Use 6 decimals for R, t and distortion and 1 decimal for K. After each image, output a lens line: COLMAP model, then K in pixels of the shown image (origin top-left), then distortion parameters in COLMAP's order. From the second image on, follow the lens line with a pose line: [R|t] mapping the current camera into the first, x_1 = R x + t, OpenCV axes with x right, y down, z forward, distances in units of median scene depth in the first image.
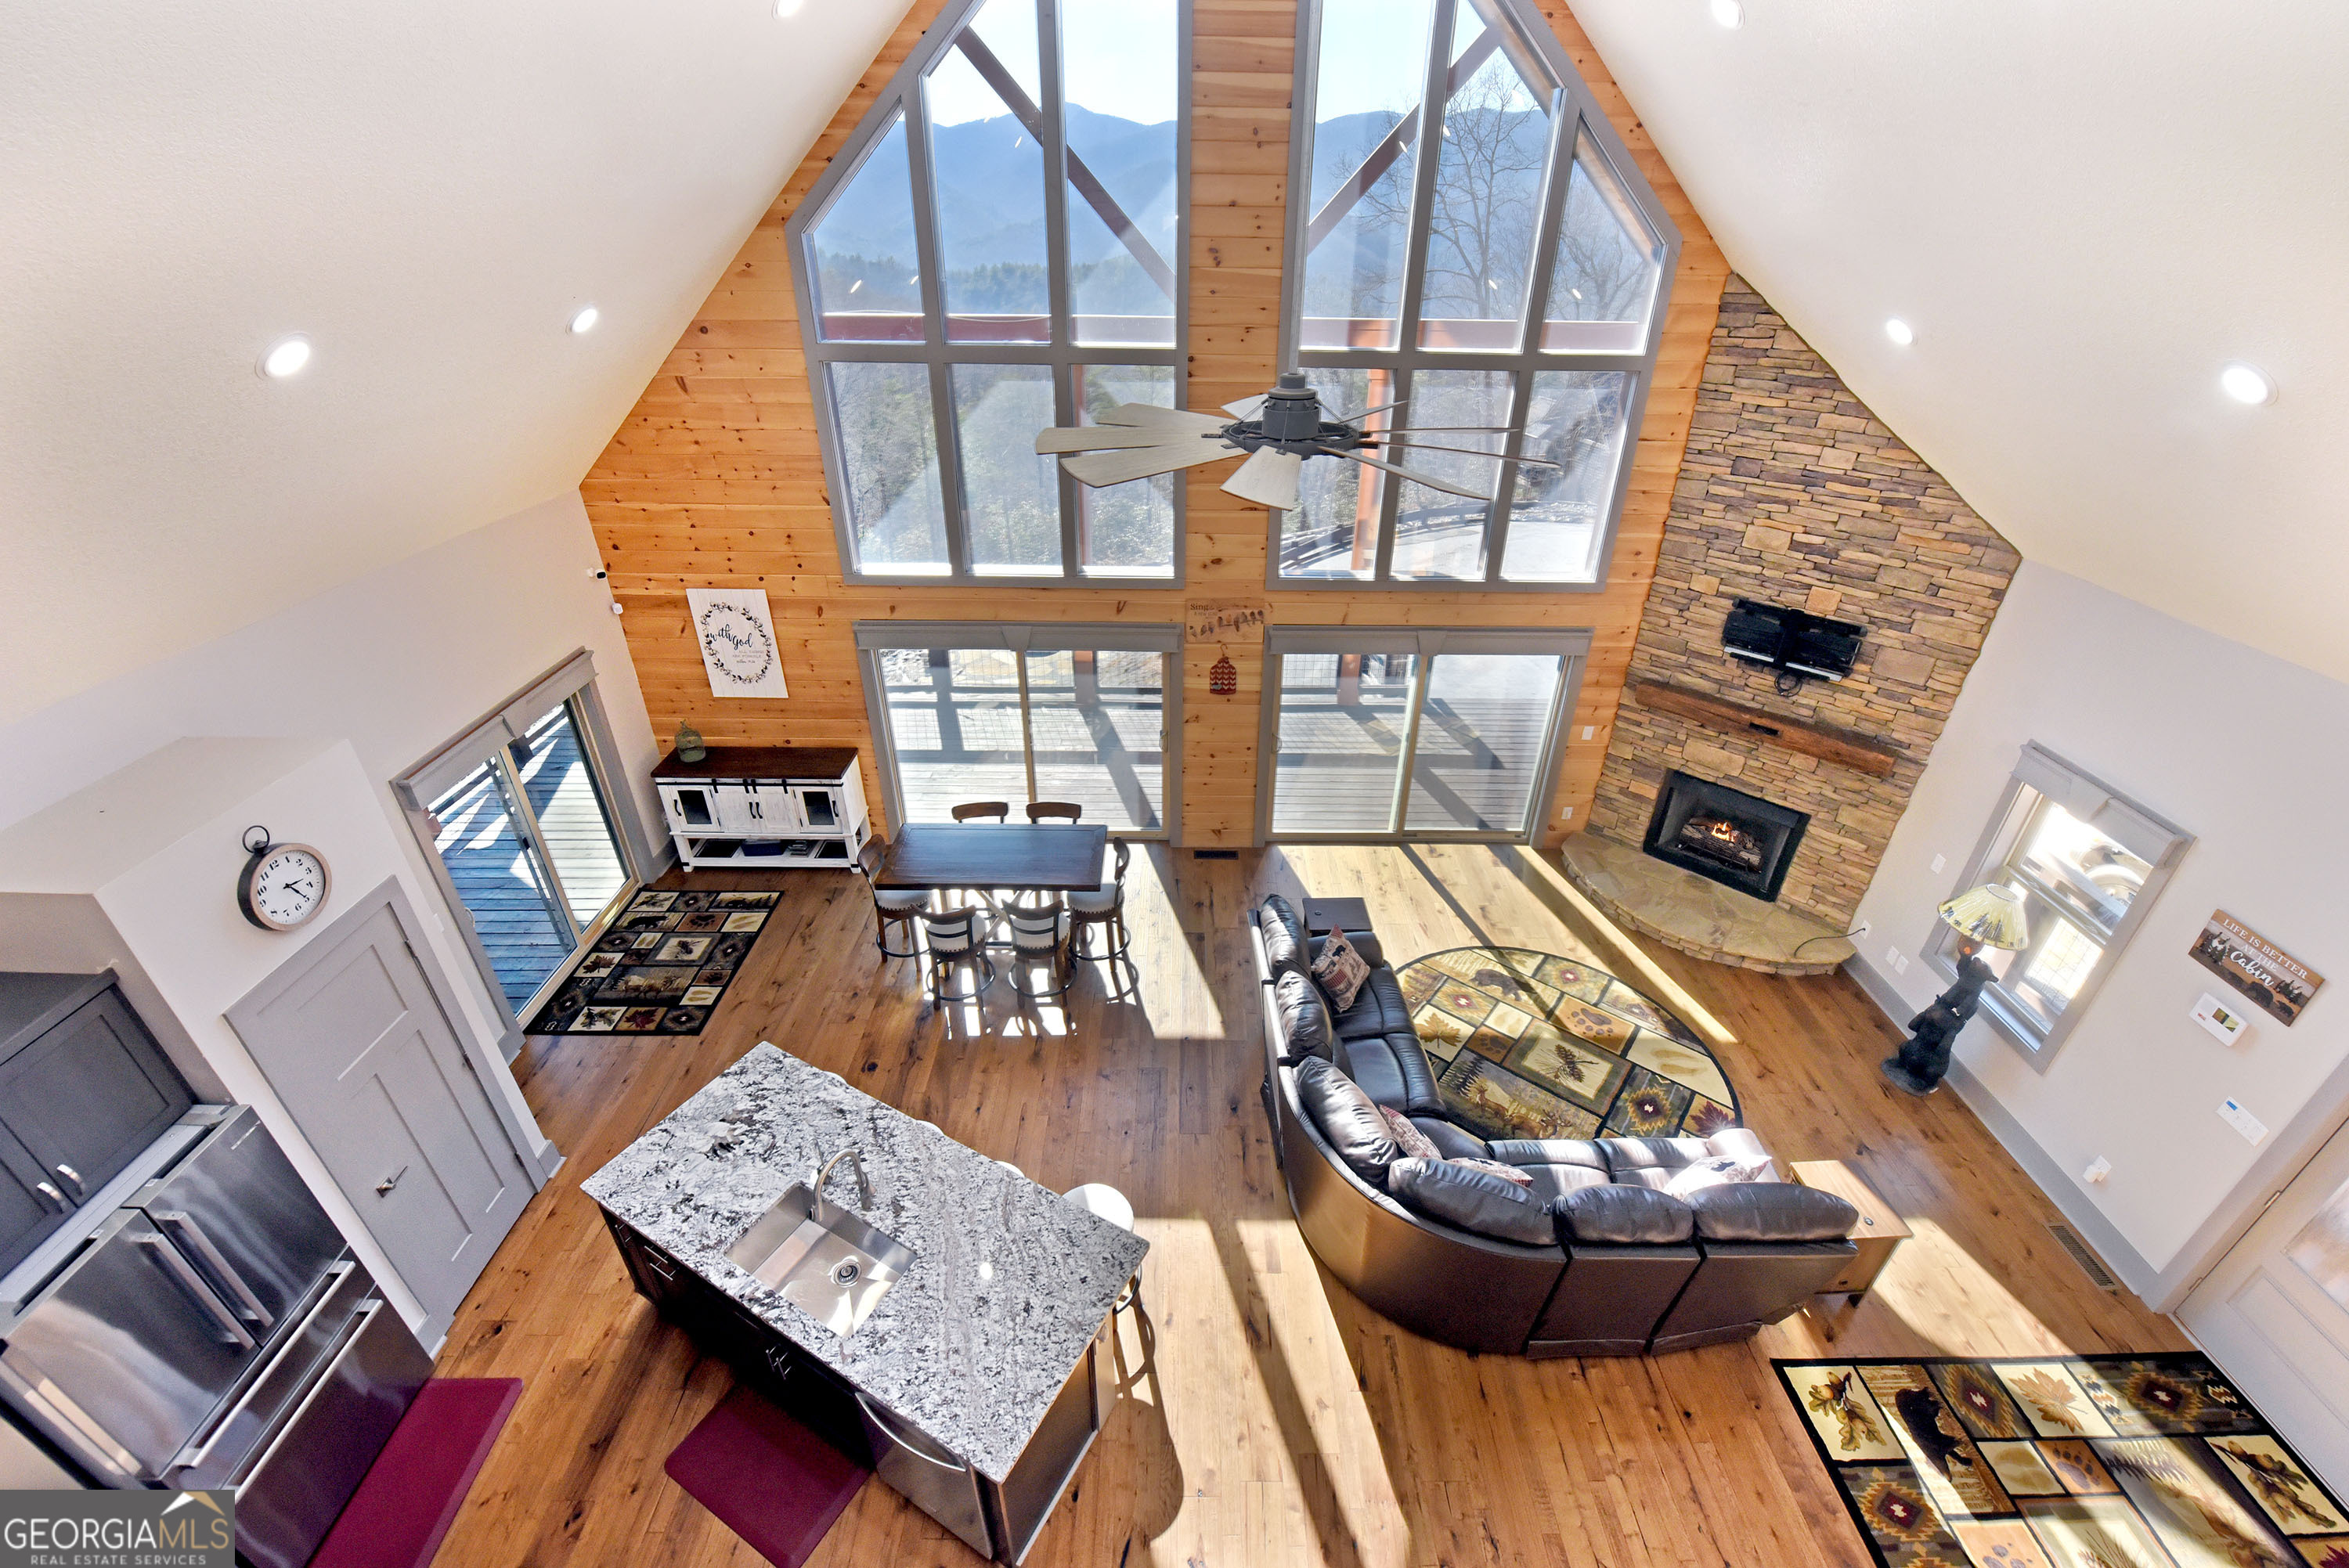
lens RADIAL K [[937.9, 0, 1184.8], [0, 937.9, 772.2], [0, 0, 1]] dist [-0.015761, -0.001913]
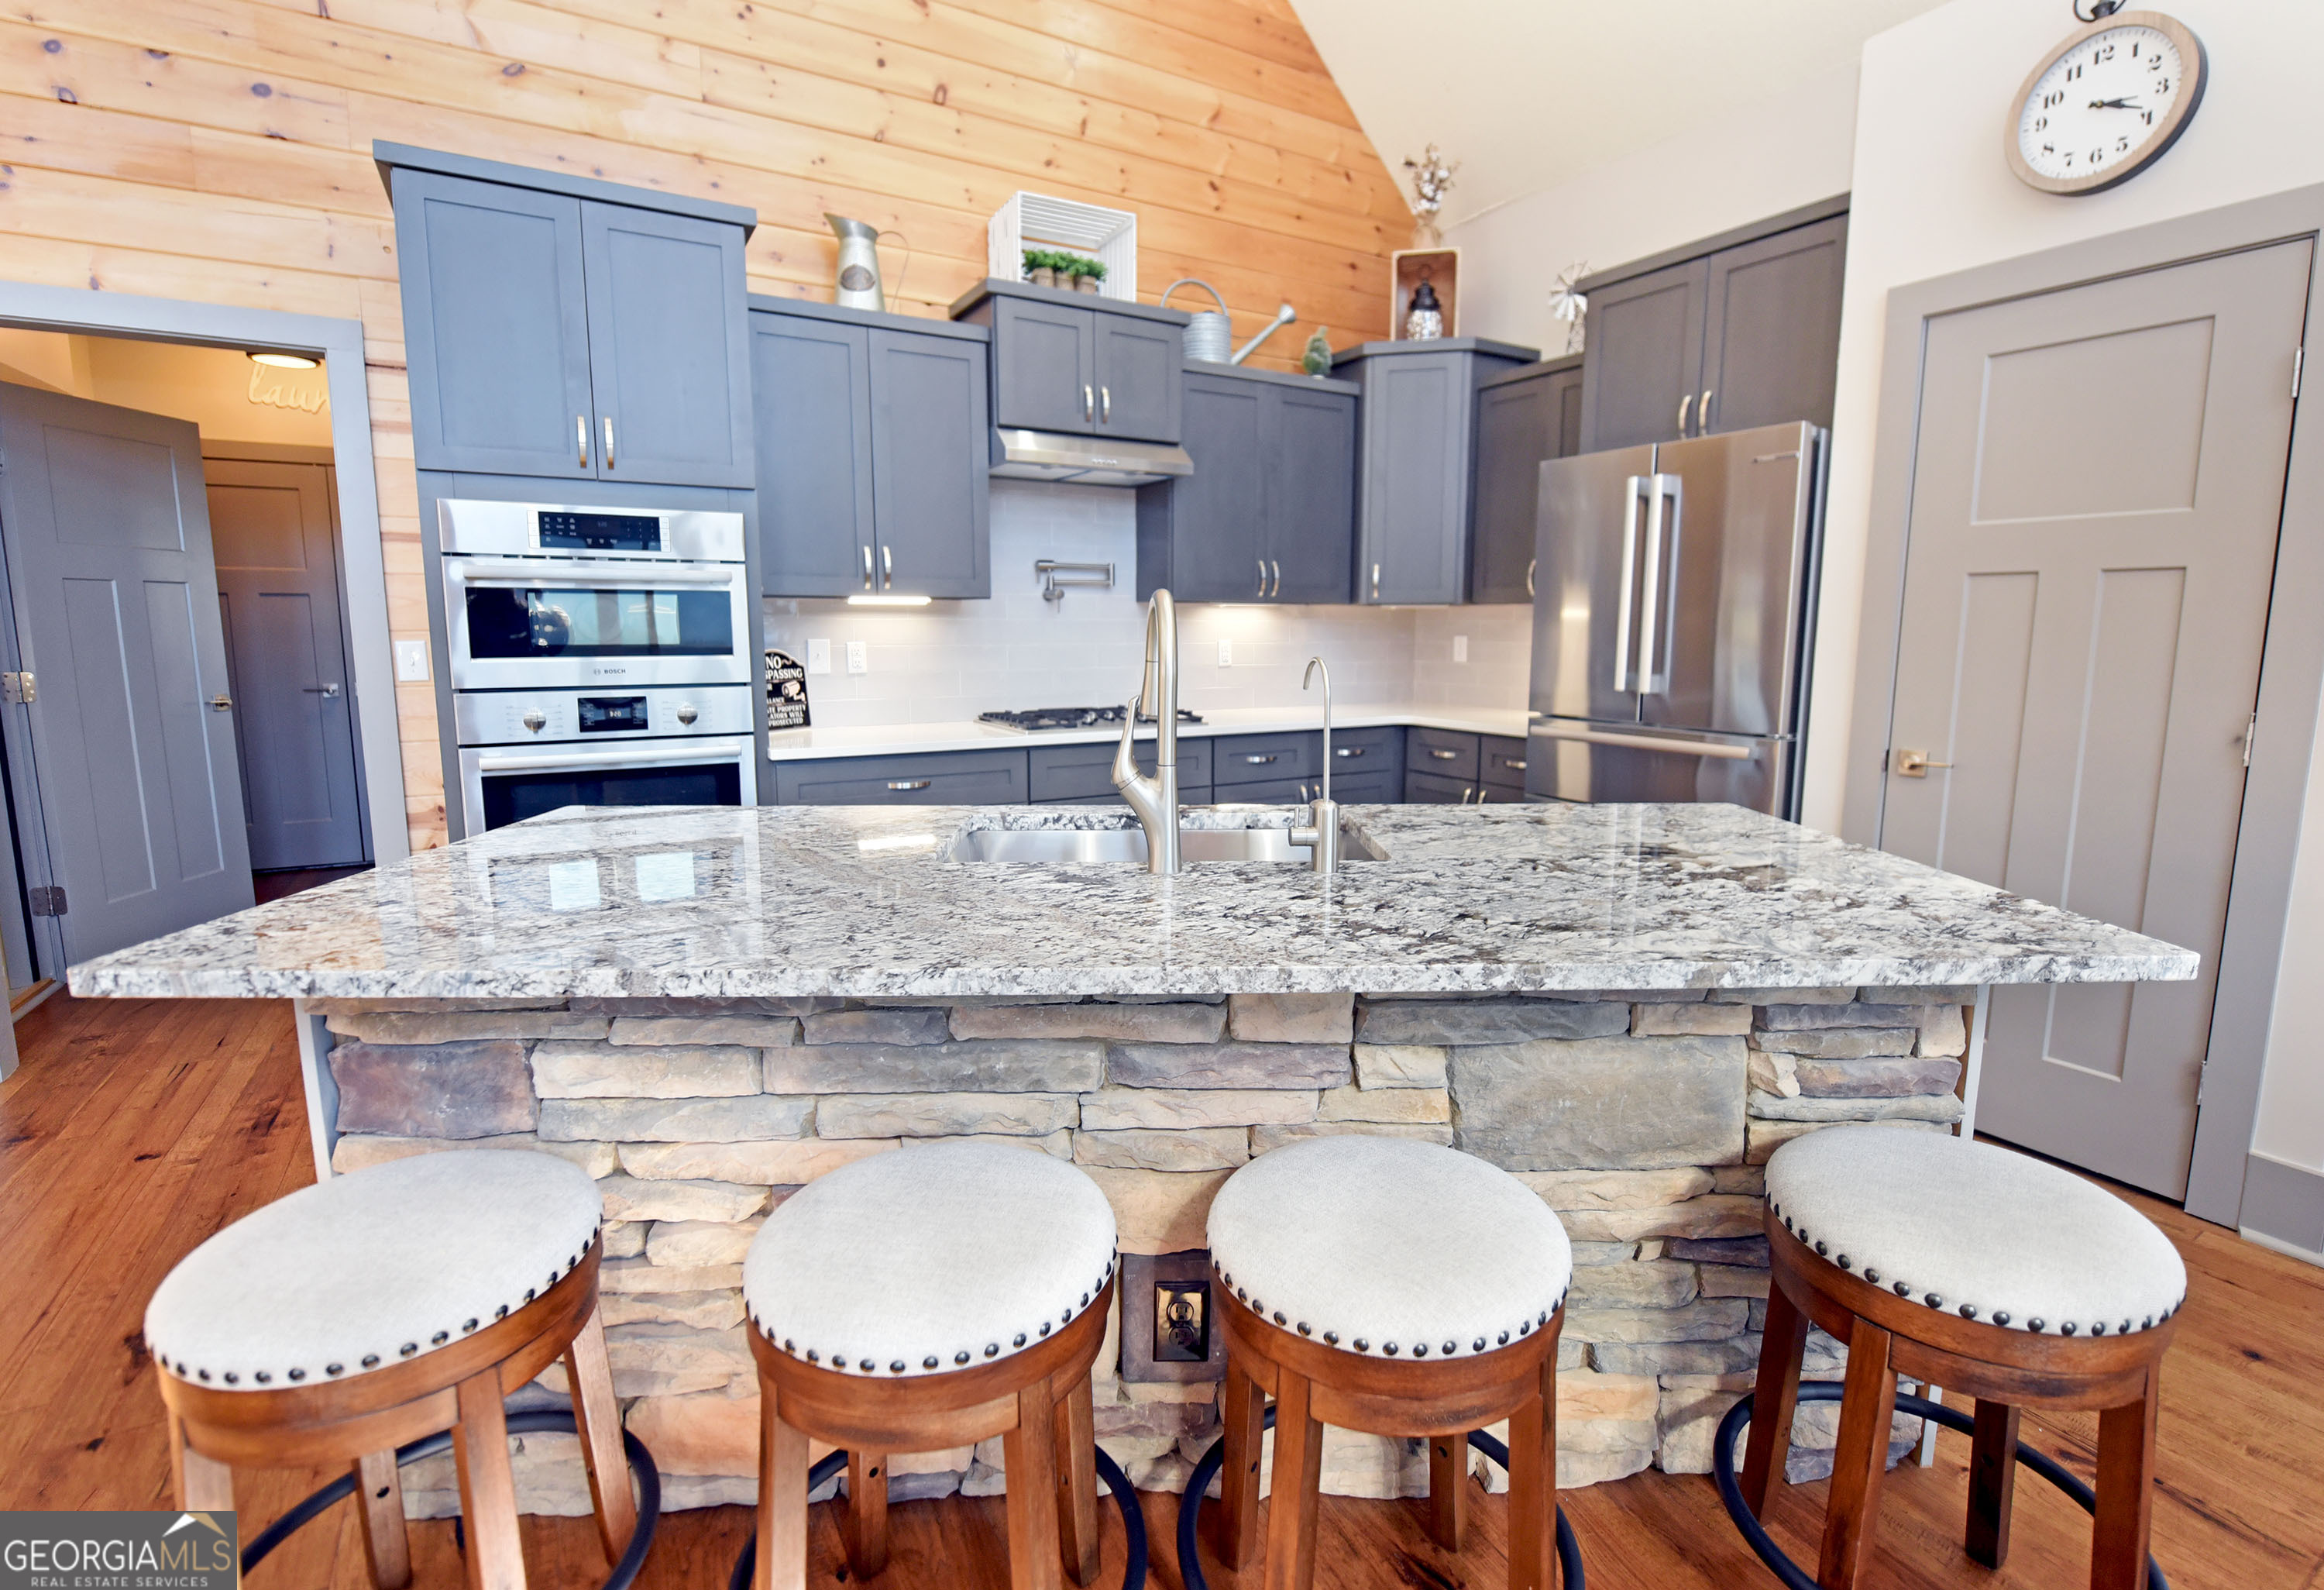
lens RADIAL K [[1069.9, 0, 1190.6], [0, 1069.9, 772.3], [0, 0, 1]] dist [-0.016910, 0.000330]
pose [[-0.857967, 0.056618, -0.510575, -0.093000], [-0.264021, 0.803991, 0.532814, 0.137822], [0.440665, 0.591940, -0.674850, 0.773701]]
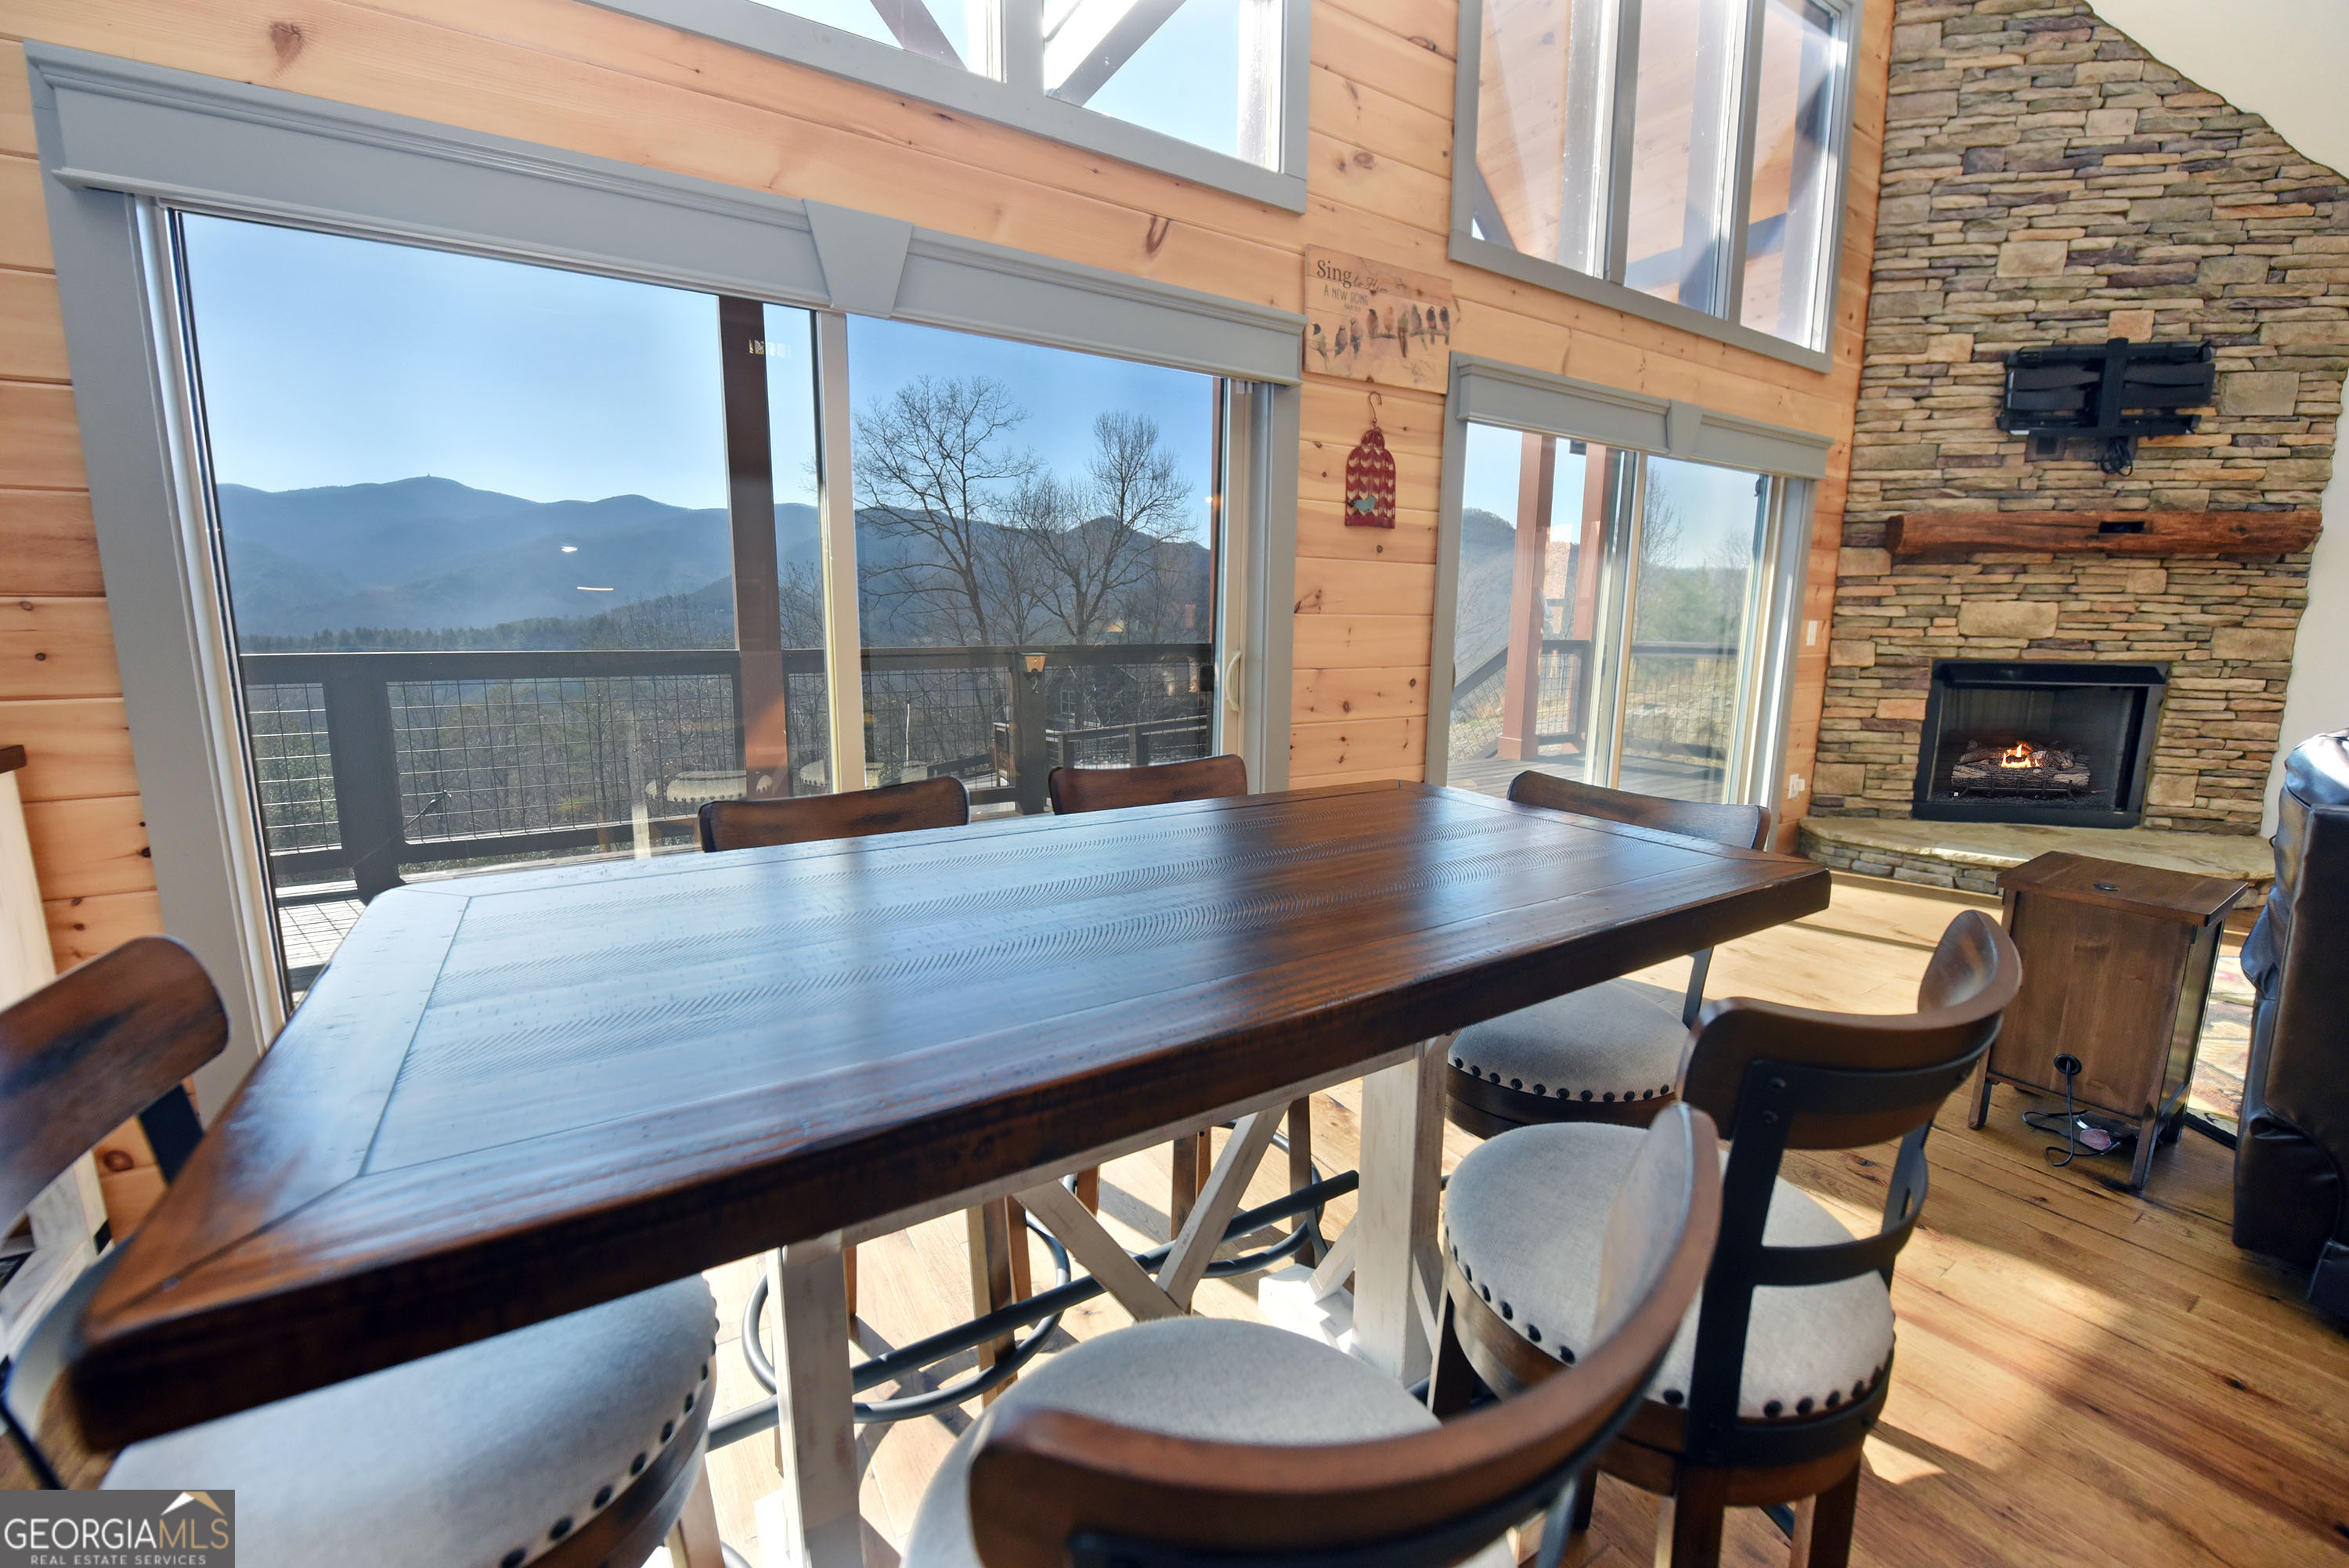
lens RADIAL K [[937.9, 0, 1184.8], [0, 937.9, 772.2], [0, 0, 1]] dist [-0.015761, -0.001913]
pose [[0.848941, -0.089587, 0.520839, -0.275262], [0.260975, 0.928046, -0.265748, 0.111237], [-0.459555, 0.361530, 0.811237, 0.838287]]
